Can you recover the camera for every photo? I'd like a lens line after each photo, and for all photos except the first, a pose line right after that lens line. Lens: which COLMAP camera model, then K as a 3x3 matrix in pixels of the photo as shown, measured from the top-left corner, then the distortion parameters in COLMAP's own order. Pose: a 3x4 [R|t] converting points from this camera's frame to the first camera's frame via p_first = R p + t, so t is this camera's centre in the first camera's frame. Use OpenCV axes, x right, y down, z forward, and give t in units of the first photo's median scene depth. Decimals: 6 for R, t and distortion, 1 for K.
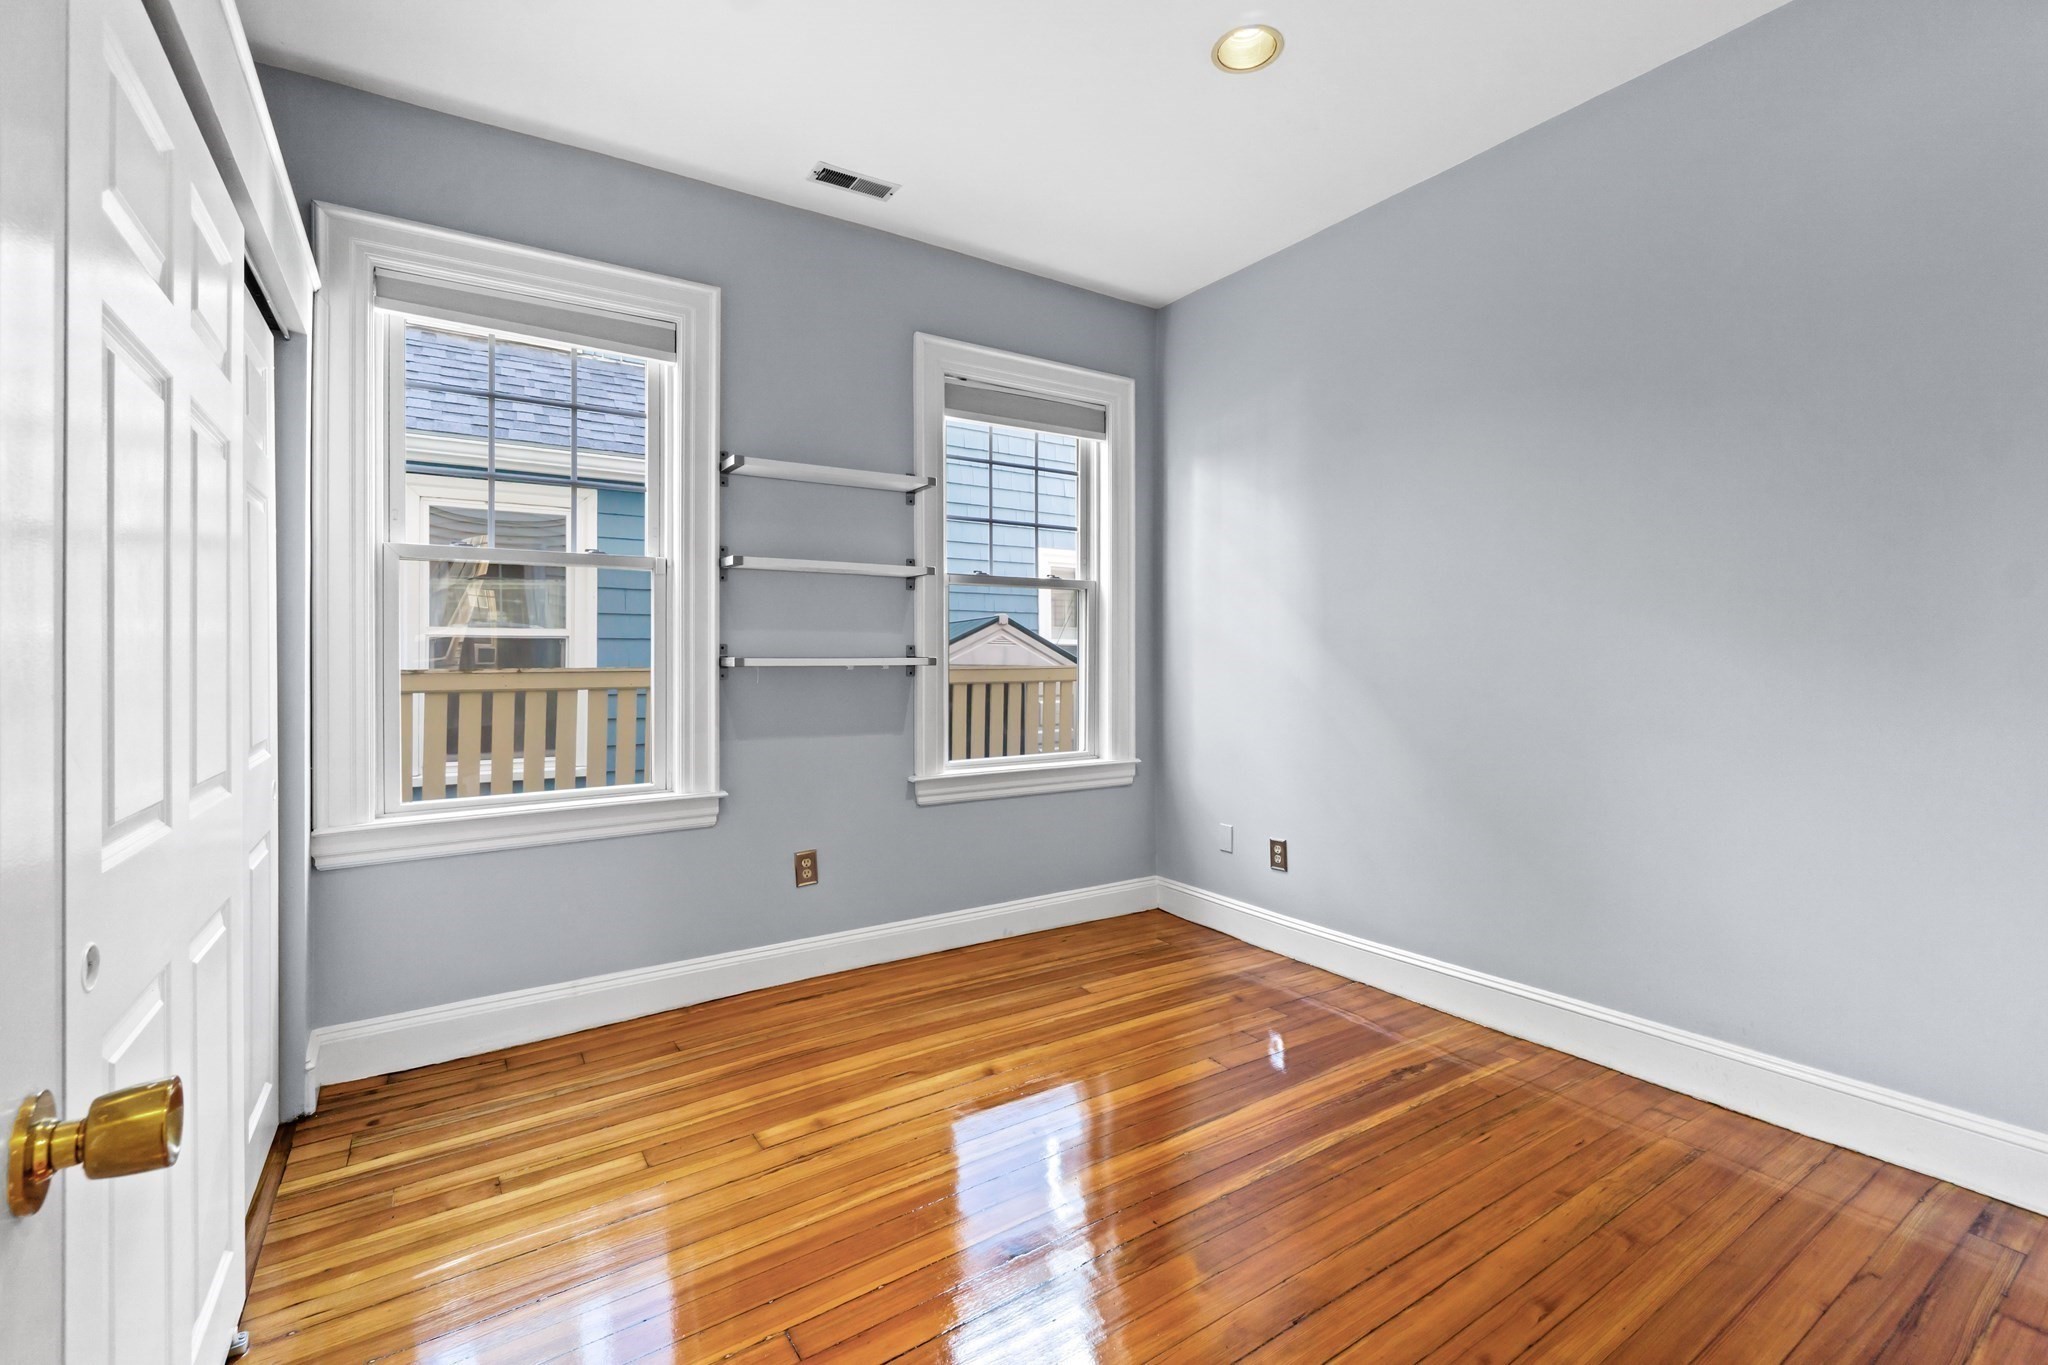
lens RADIAL K [[894.5, 0, 1020.3], [0, 894.5, 656.8], [0, 0, 1]] dist [-0.002786, -0.000156]
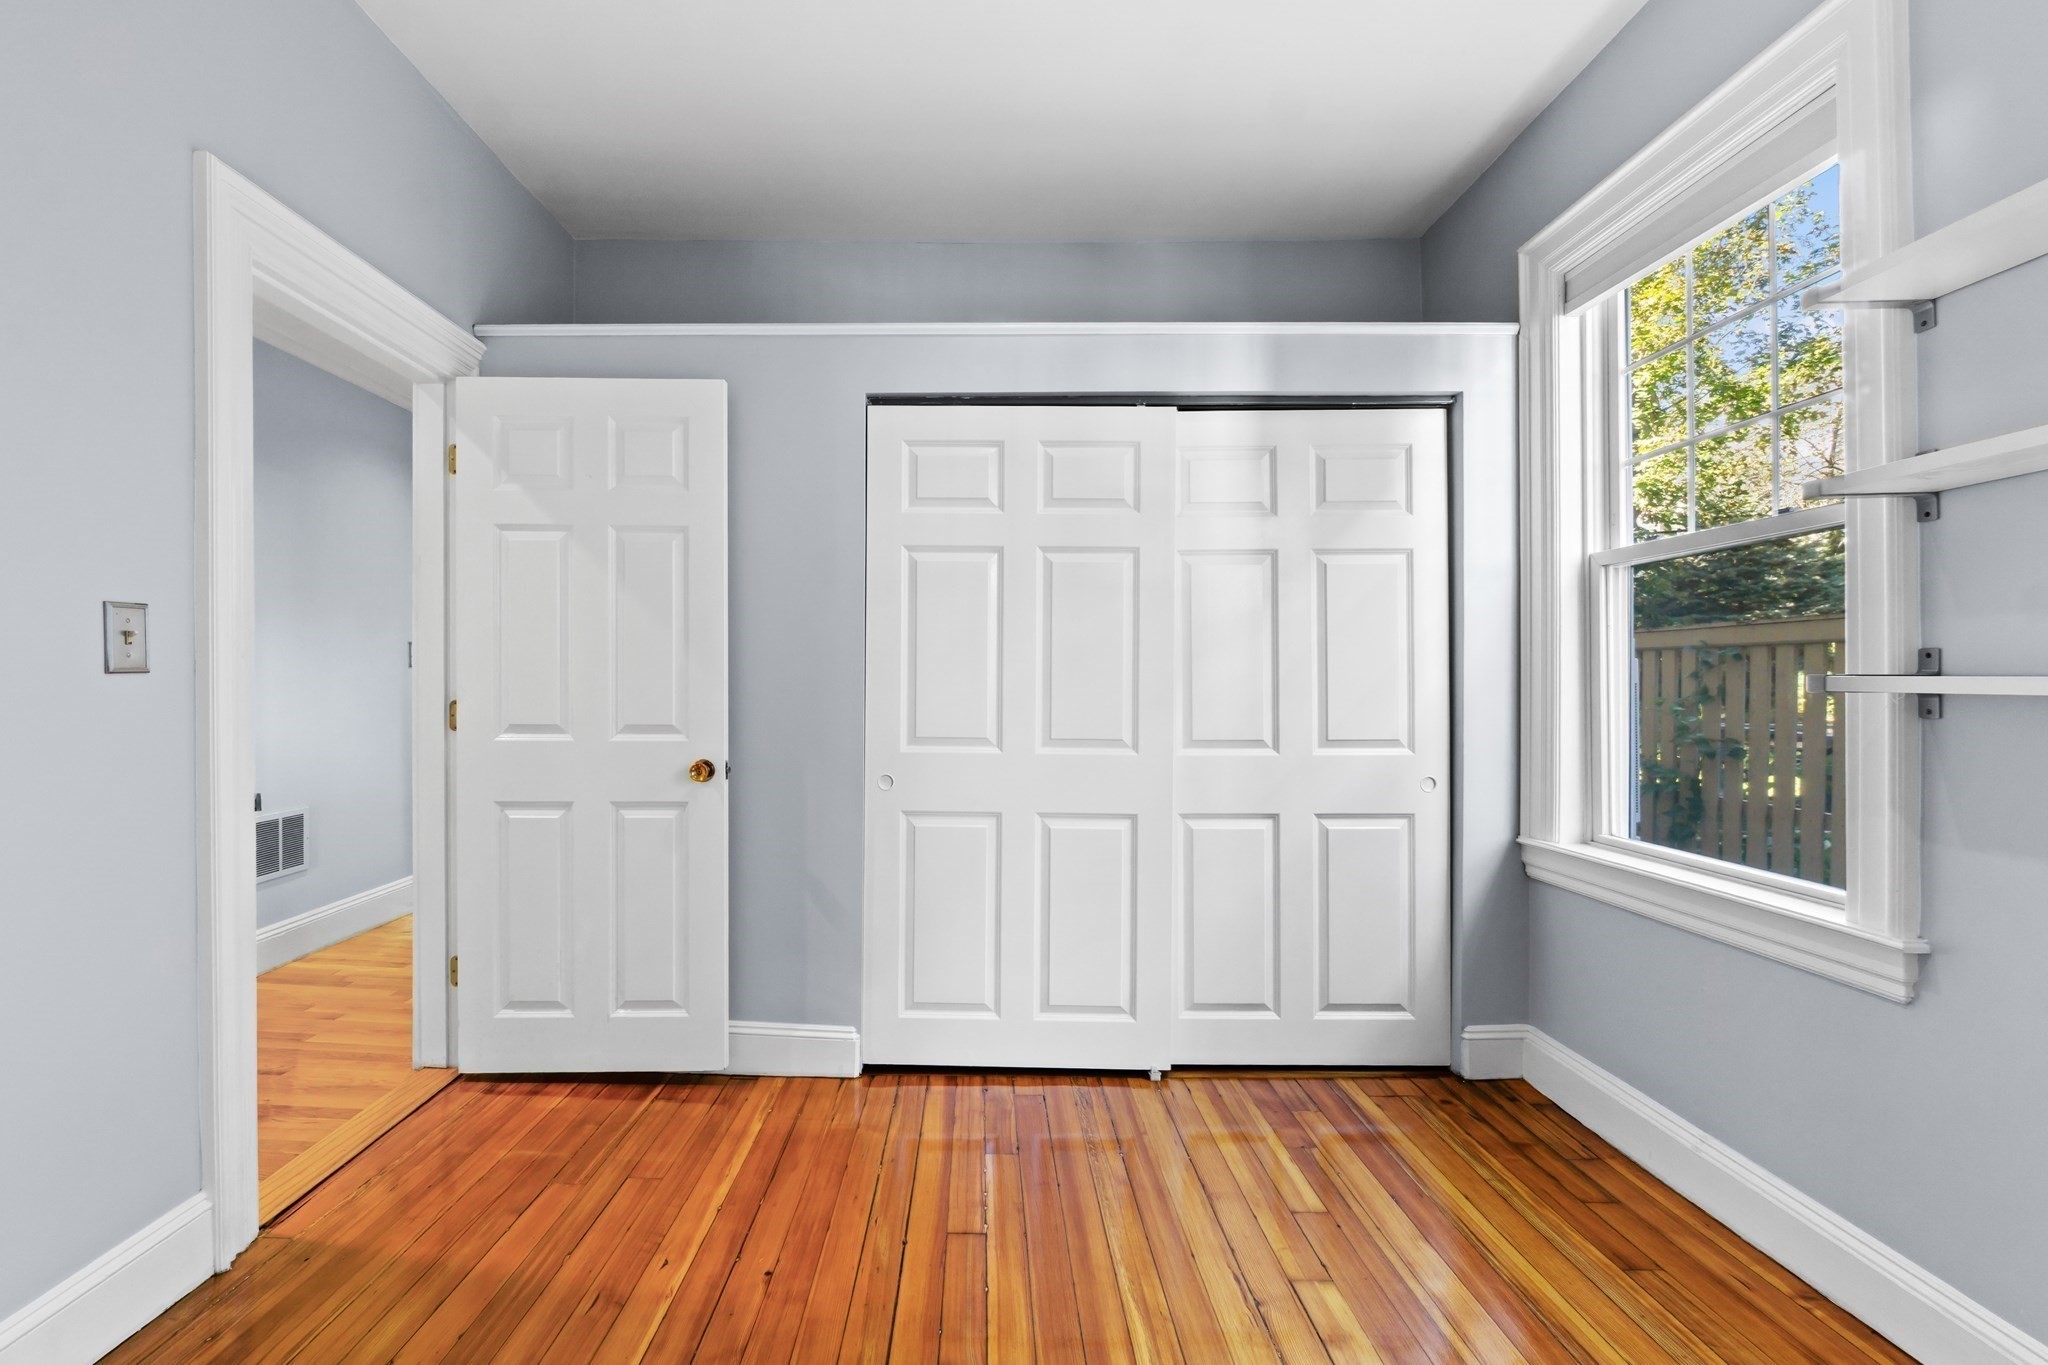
lens RADIAL K [[895.5, 0, 964.8], [0, 895.5, 684.6], [0, 0, 1]] dist [0.000265, 0.000113]
pose [[-0.561637, 0.007202, -0.827353, 0.467557], [0.002922, 0.999973, 0.006721, 0.002617], [0.827379, 0.001357, -0.561643, 1.038222]]
